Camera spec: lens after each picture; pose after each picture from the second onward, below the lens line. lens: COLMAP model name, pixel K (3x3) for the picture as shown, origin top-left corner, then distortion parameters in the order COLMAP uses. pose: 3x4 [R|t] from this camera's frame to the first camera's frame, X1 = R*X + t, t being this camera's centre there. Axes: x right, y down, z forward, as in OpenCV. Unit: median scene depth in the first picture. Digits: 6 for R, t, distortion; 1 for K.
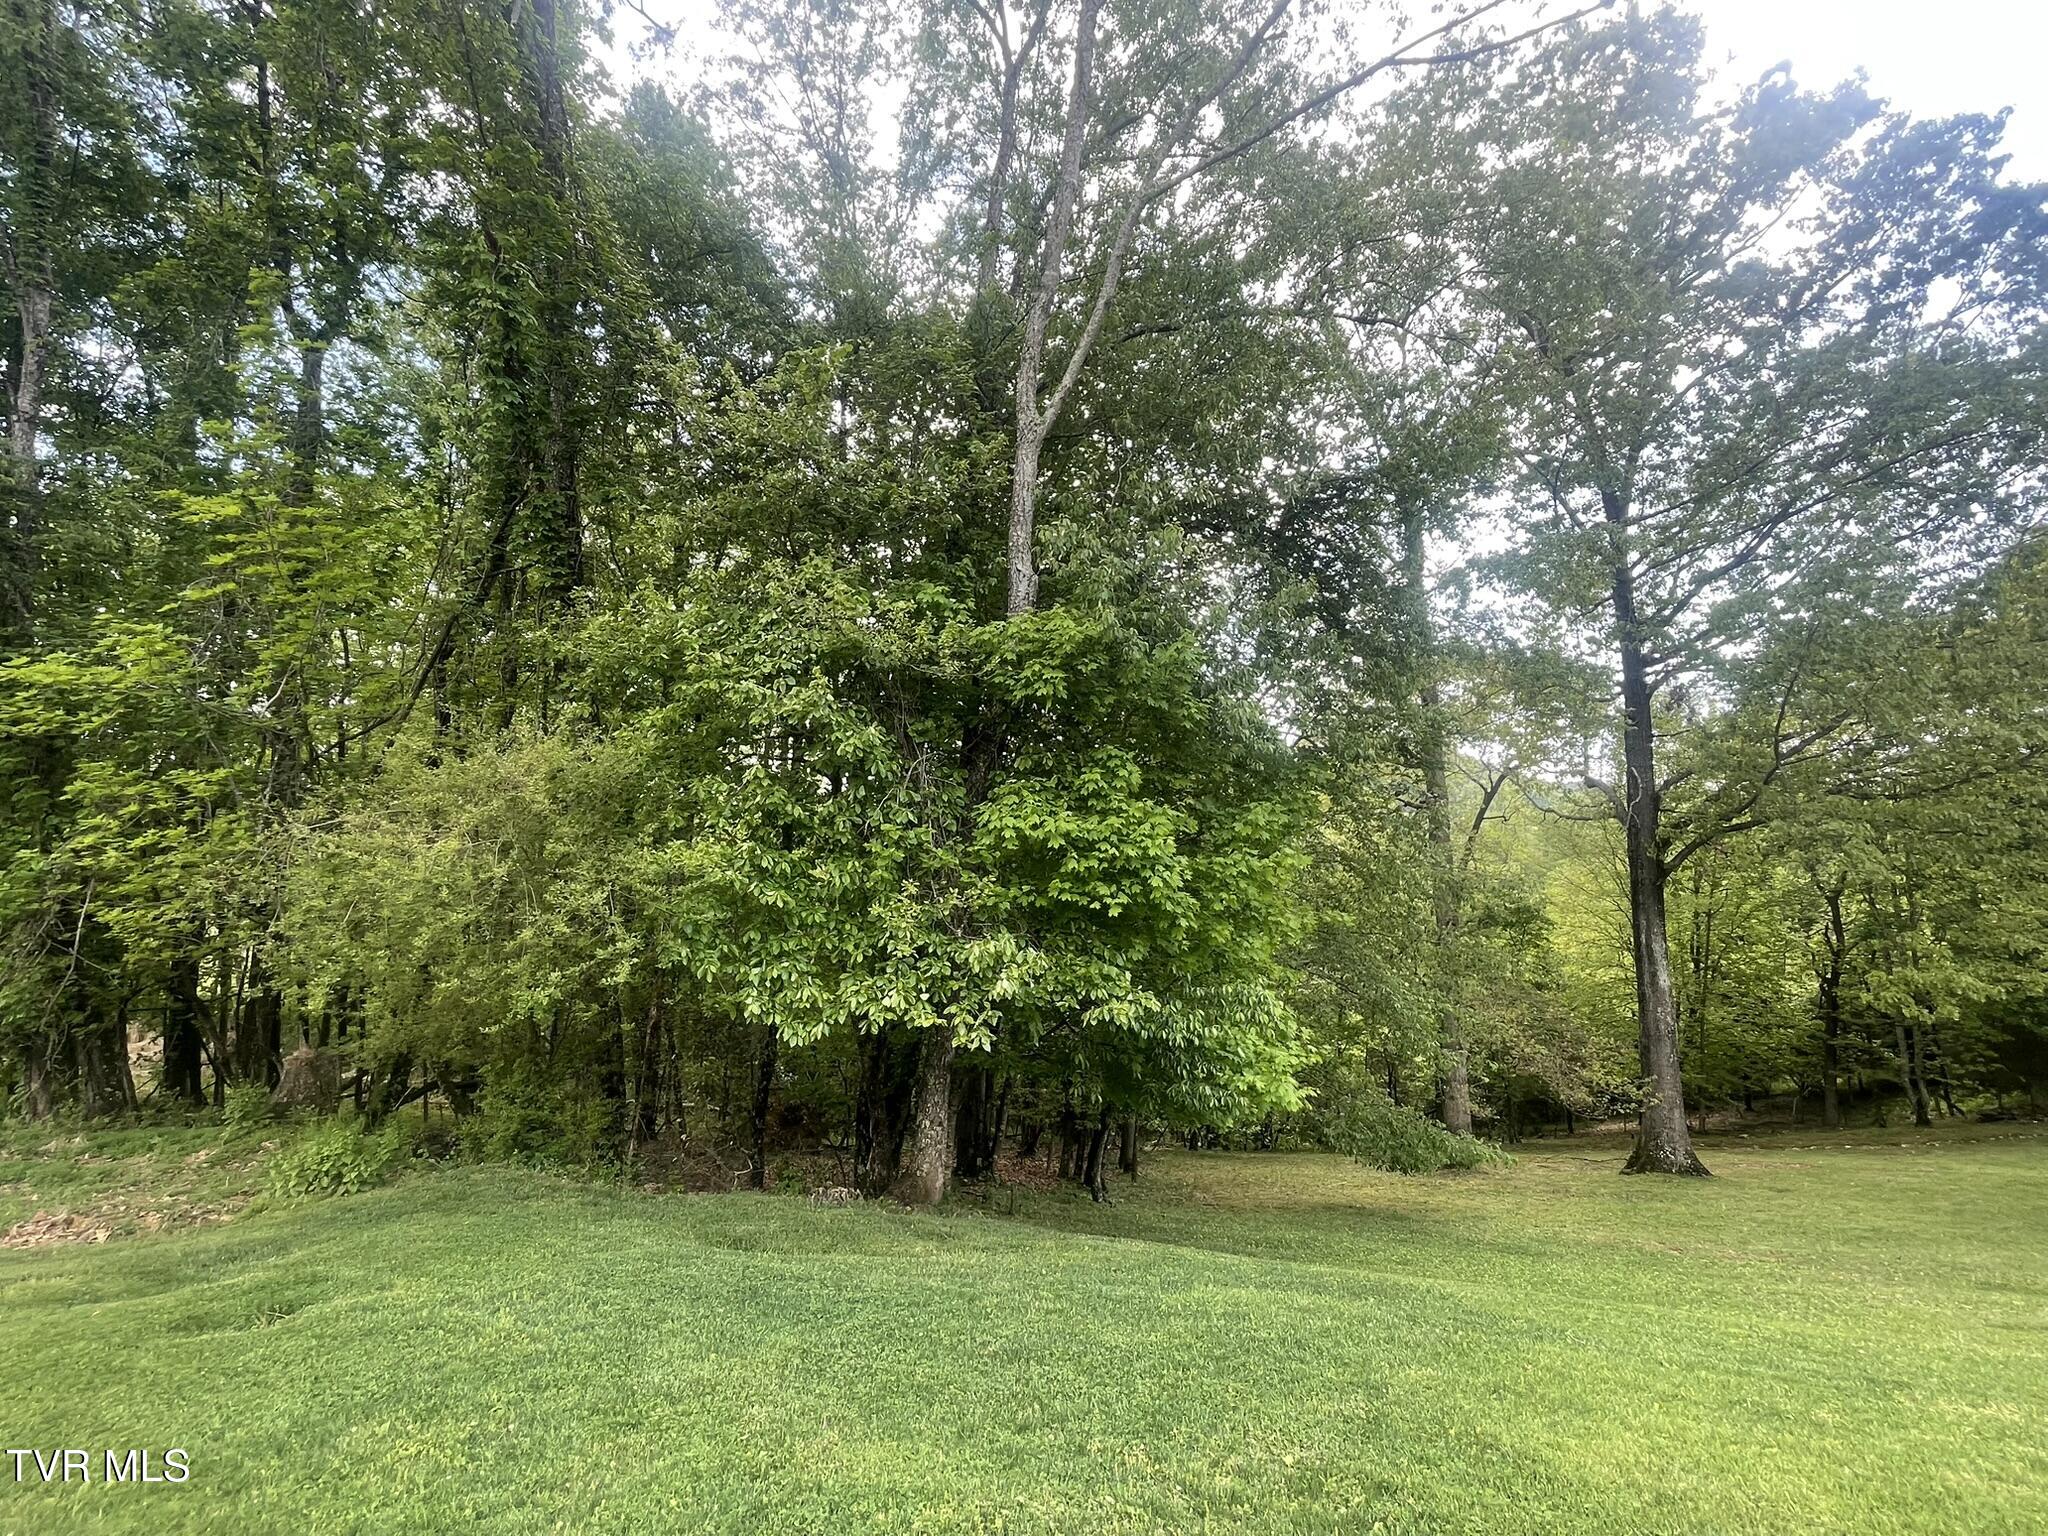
lens RADIAL K [[879.4, 0, 1024.0], [0, 879.4, 768.0], [0, 0, 1]] dist [0.012065, 0.000065]
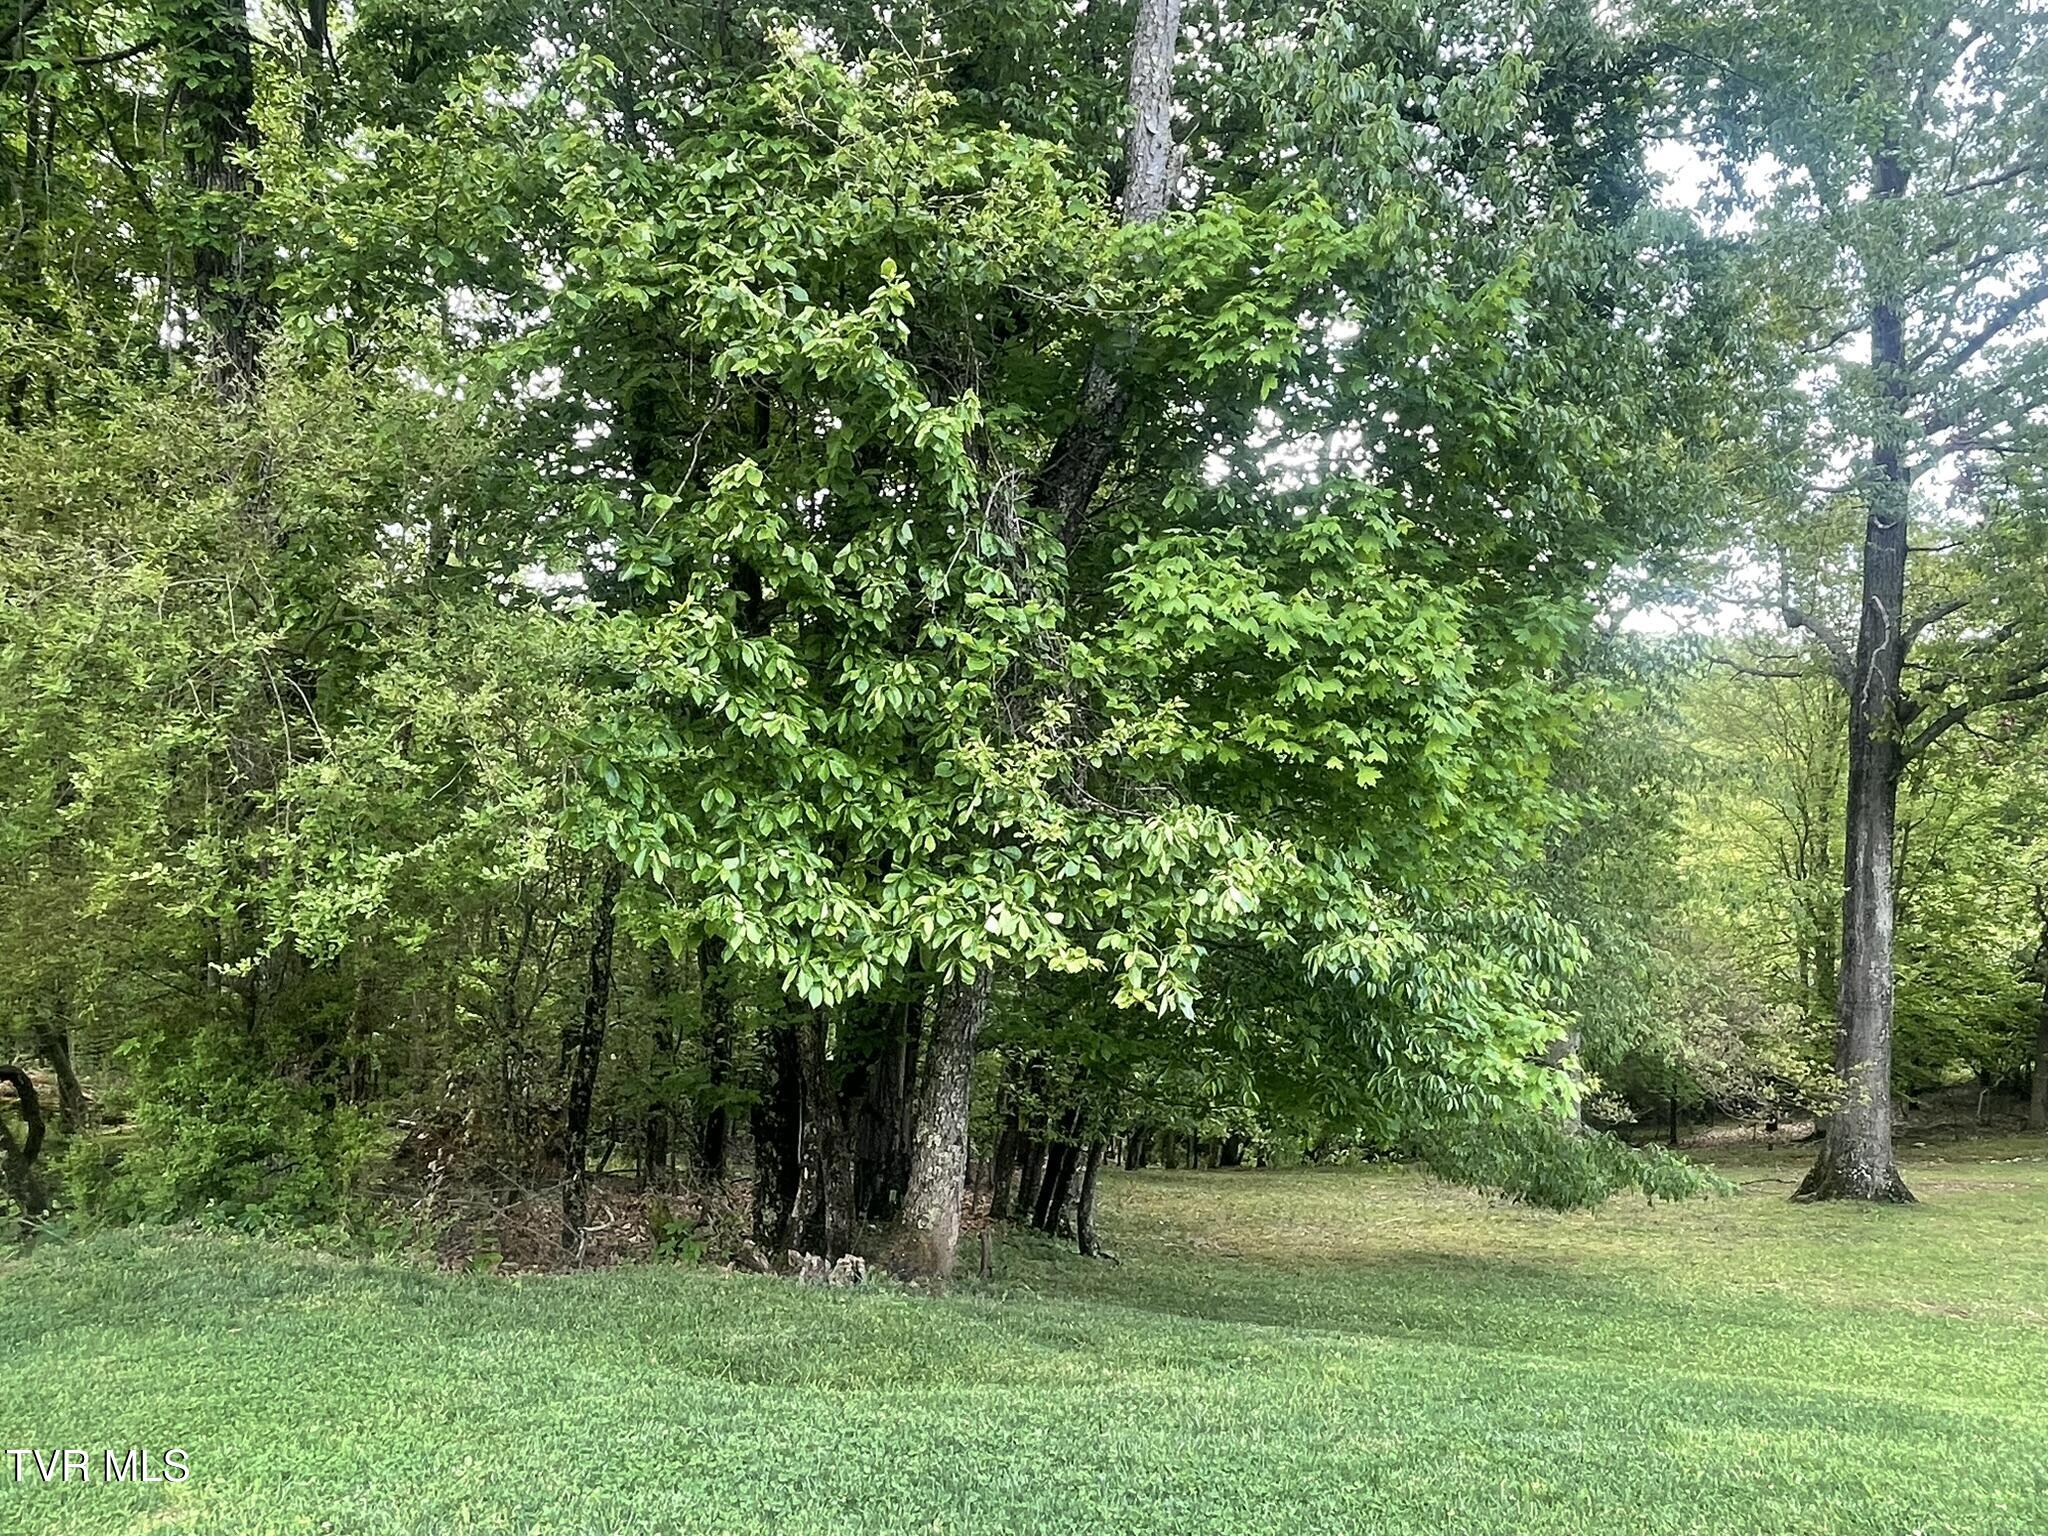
lens RADIAL K [[1428.9, 0, 1024.0], [0, 1428.9, 768.0], [0, 0, 1]] dist [0.108713, -0.133334]
pose [[0.988335, 0.032243, 0.148842, -0.247912], [-0.052452, 0.989603, 0.133917, 0.049650], [-0.142977, -0.140162, 0.979751, 0.147830]]
